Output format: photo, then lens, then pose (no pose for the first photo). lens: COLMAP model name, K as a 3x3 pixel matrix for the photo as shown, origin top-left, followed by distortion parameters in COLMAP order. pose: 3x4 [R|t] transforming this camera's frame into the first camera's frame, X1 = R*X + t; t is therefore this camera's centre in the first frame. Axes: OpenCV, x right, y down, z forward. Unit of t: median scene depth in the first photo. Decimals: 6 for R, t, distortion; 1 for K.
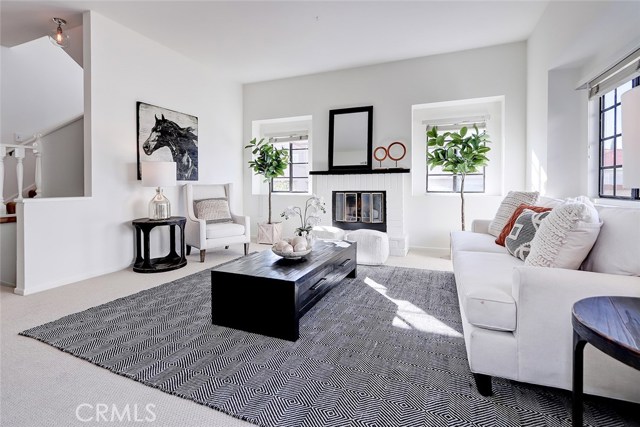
lens RADIAL K [[305.4, 0, 293.8], [0, 305.4, 196.6], [0, 0, 1]] dist [0.005139, -0.002642]
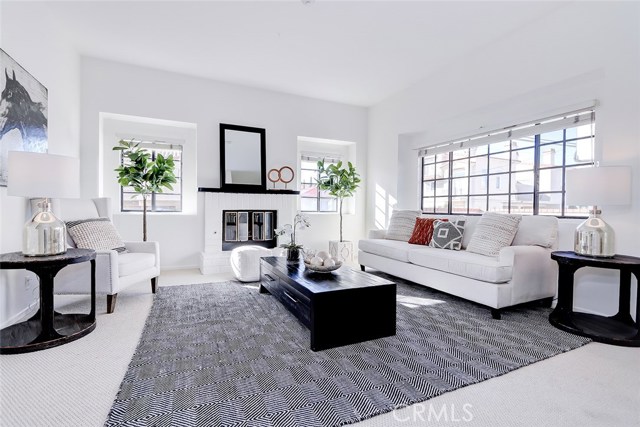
lens RADIAL K [[305.4, 0, 327.0], [0, 305.4, 215.6], [0, 0, 1]] dist [0.005139, -0.002642]
pose [[0.659286, -0.003686, 0.751883, -0.397090], [0.011978, 0.999913, -0.005601, 0.008231], [-0.751797, 0.012699, 0.659273, 0.159013]]
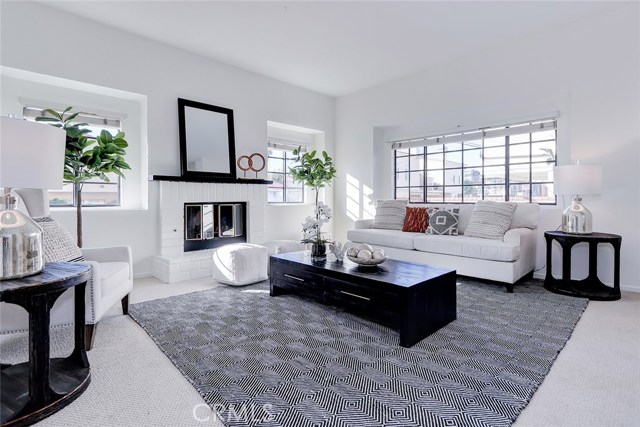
lens RADIAL K [[305.4, 0, 344.3], [0, 305.4, 204.3], [0, 0, 1]] dist [0.005139, -0.002642]
pose [[0.348585, -0.009407, 0.937230, -0.499118], [0.033460, 0.999437, -0.002413, 0.000656], [-0.936680, 0.032201, 0.348703, 0.382648]]
